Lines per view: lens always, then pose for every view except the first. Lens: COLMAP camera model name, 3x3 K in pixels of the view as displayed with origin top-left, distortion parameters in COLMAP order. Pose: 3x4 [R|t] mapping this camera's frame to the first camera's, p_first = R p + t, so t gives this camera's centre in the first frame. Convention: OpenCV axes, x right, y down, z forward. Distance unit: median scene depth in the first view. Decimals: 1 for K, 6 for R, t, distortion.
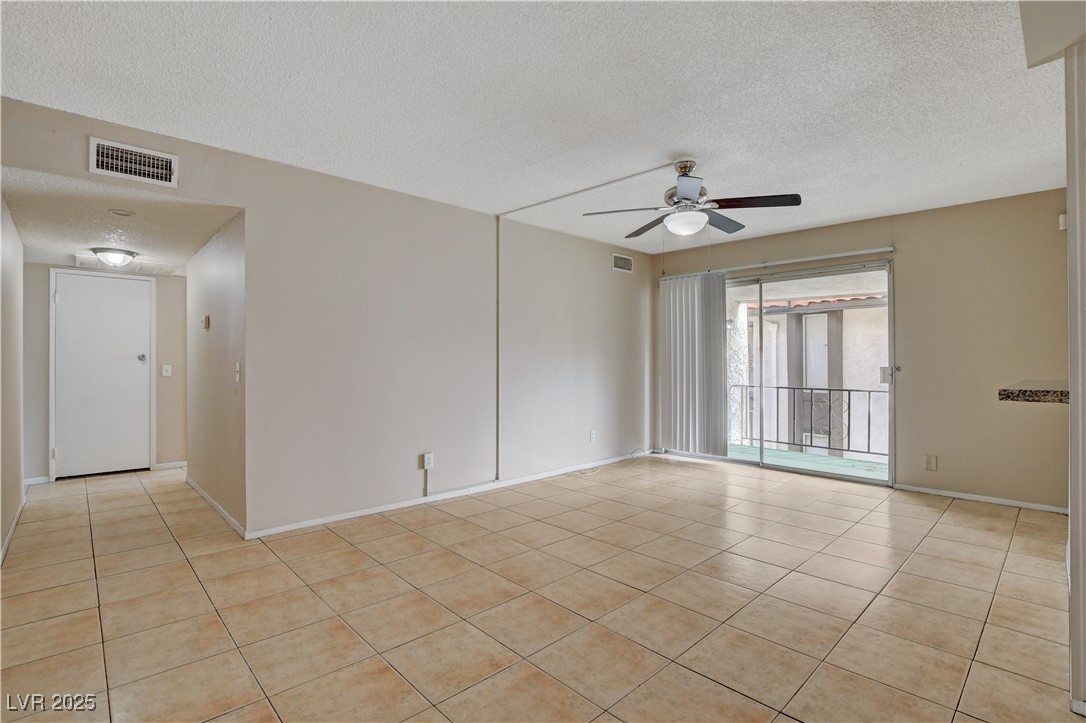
lens RADIAL K [[503.3, 0, 538.9], [0, 503.3, 361.6], [0, 0, 1]] dist [-0.019598, 0.000222]
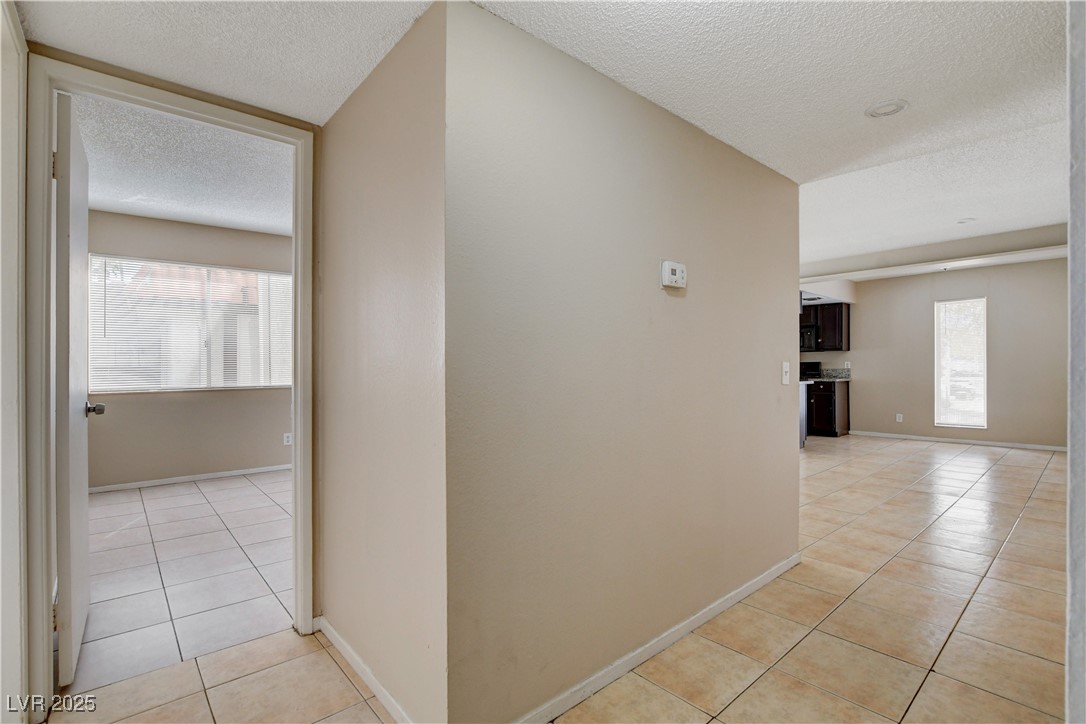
lens RADIAL K [[503.3, 0, 538.9], [0, 503.3, 362.1], [0, 0, 1]] dist [-0.019598, 0.000222]
pose [[0.037678, 0.008221, 0.999256, -1.452594], [-0.004219, 0.999959, -0.008067, 0.011910], [-0.999281, -0.003912, 0.037711, 1.391608]]
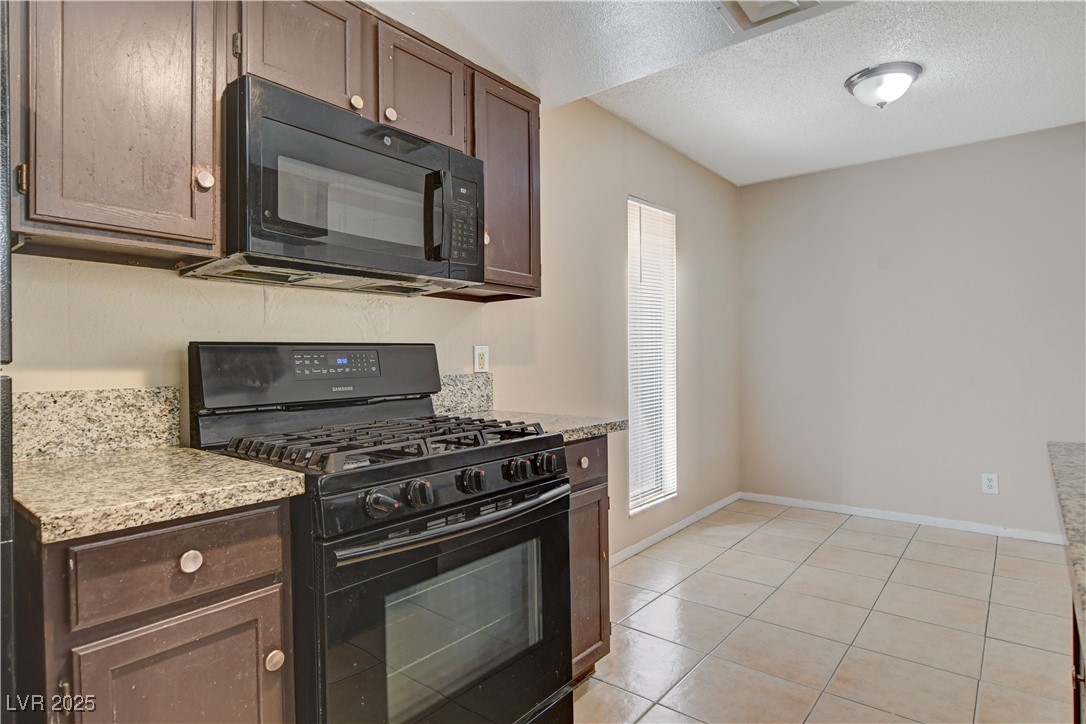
lens RADIAL K [[584.6, 0, 543.0], [0, 584.6, 362.0], [0, 0, 1]] dist [-0.004409, -0.000567]
pose [[-0.991271, 0.010616, -0.131412, 1.119862], [0.011447, 0.999919, -0.005566, 0.008831], [0.131342, -0.007022, -0.991312, 0.689664]]
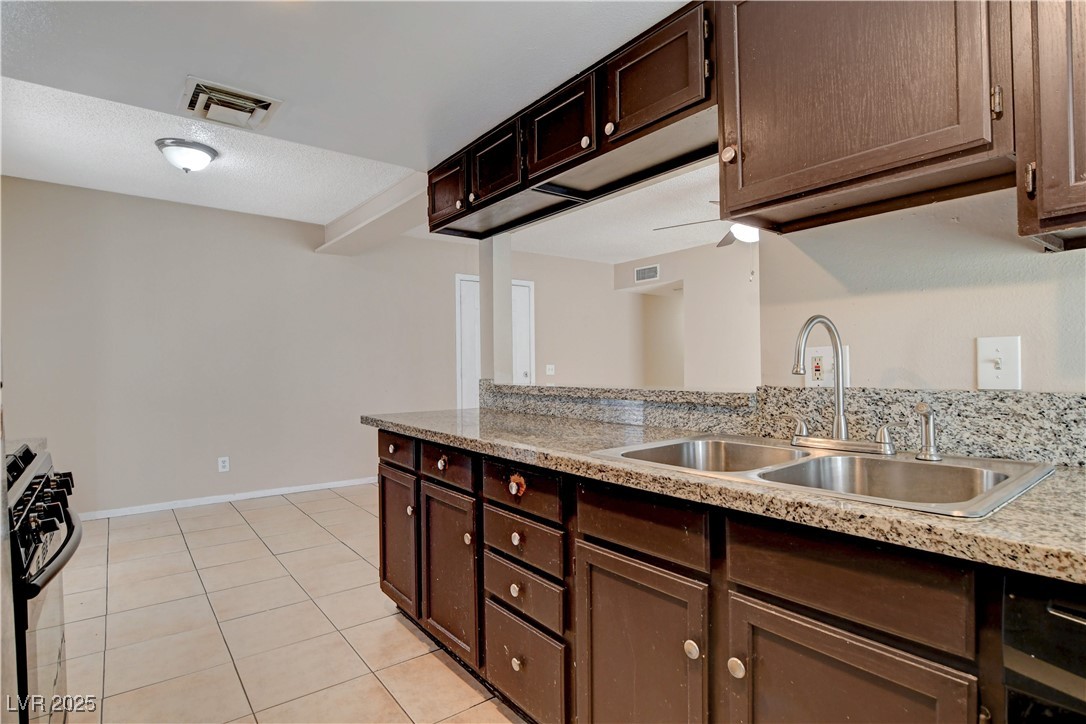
lens RADIAL K [[552.7, 0, 541.7], [0, 552.7, 376.2], [0, 0, 1]] dist [-0.021186, 0.000087]
pose [[-0.089736, 0.021054, -0.995743, 1.461382], [0.014882, 0.999693, 0.019796, 0.000757], [0.995854, -0.013042, -0.090022, 0.644432]]
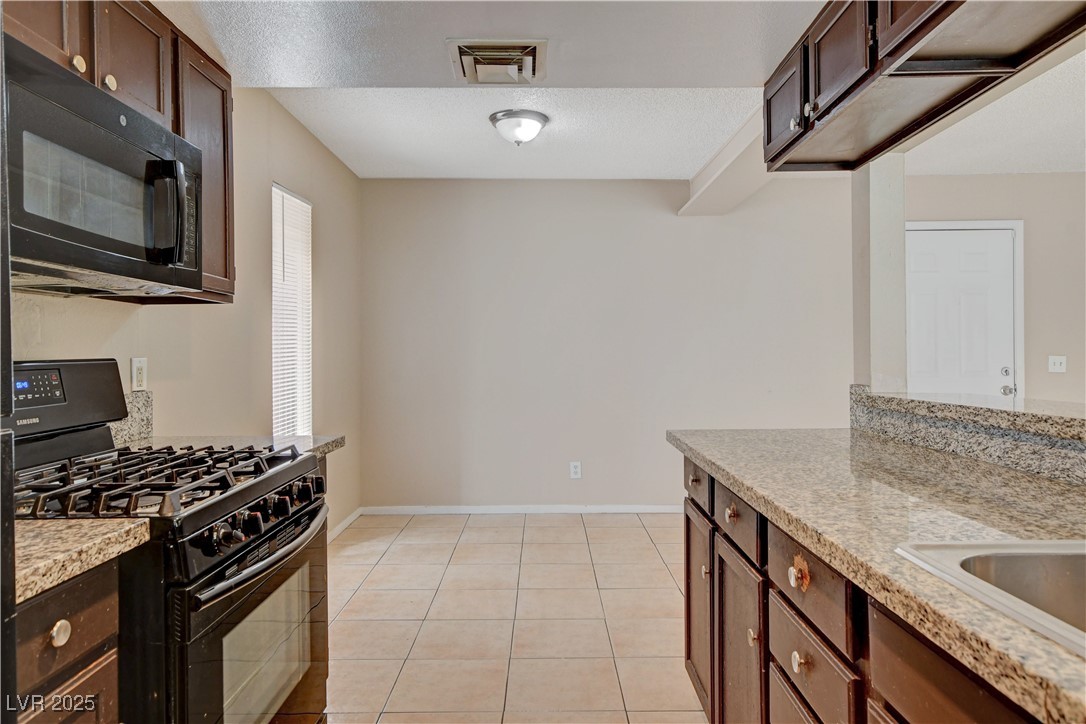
lens RADIAL K [[708.0, 0, 543.0], [0, 708.0, 362.0], [0, 0, 1]] dist [-0.004632, 0.024893]
pose [[-0.683940, 0.014129, -0.729401, 1.345295], [0.013871, 0.999884, 0.006362, -0.011337], [0.729406, -0.005766, -0.684056, 0.739846]]
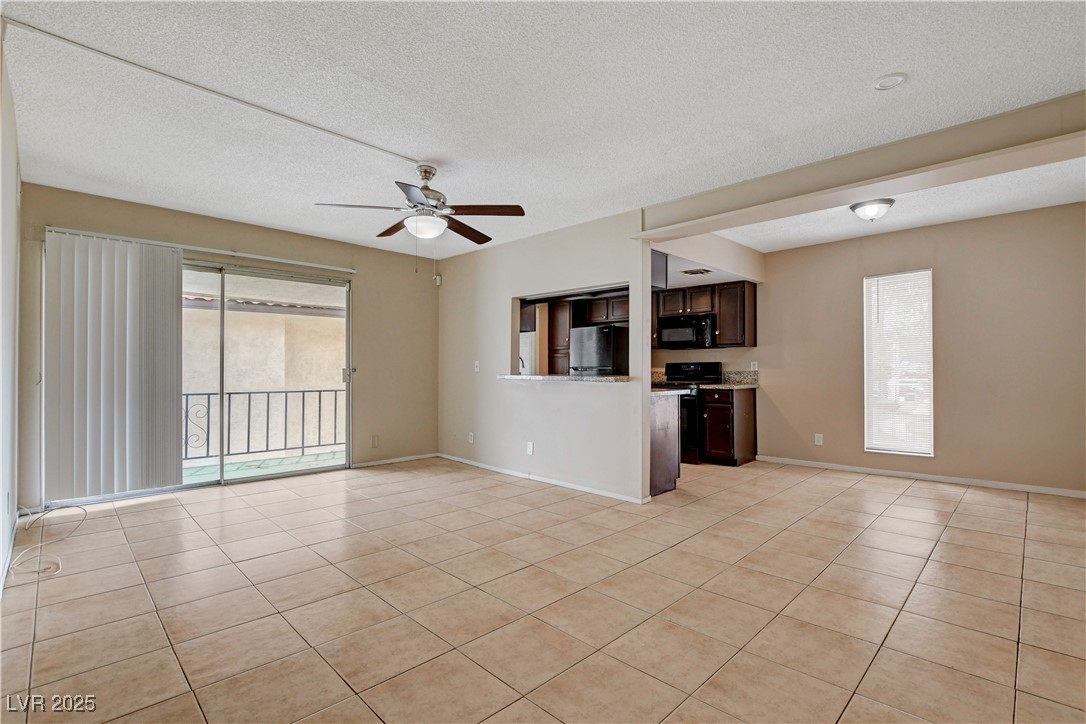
lens RADIAL K [[500.0, 0, 546.4], [0, 500.0, 360.5], [0, 0, 1]] dist [-0.022477, -0.000575]
pose [[-0.032372, 0.014145, 0.999376, -0.709716], [-0.003845, 0.999891, -0.014277, 0.008349], [-0.999469, -0.004305, -0.032314, 0.768928]]
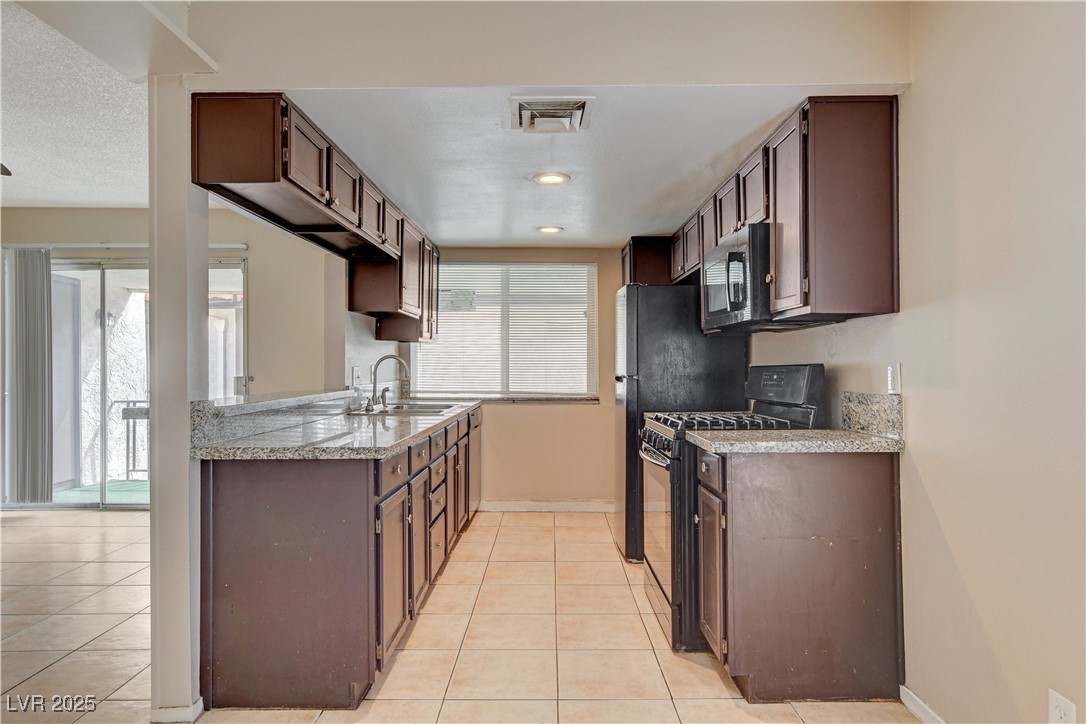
lens RADIAL K [[632.0, 0, 544.7], [0, 632.0, 357.4], [0, 0, 1]] dist [-0.004164, -0.001015]
pose [[0.686747, 0.006911, 0.726864, 0.340325], [0.001396, 0.999940, -0.010826, -0.015513], [-0.726895, 0.008450, 0.686696, -0.250098]]
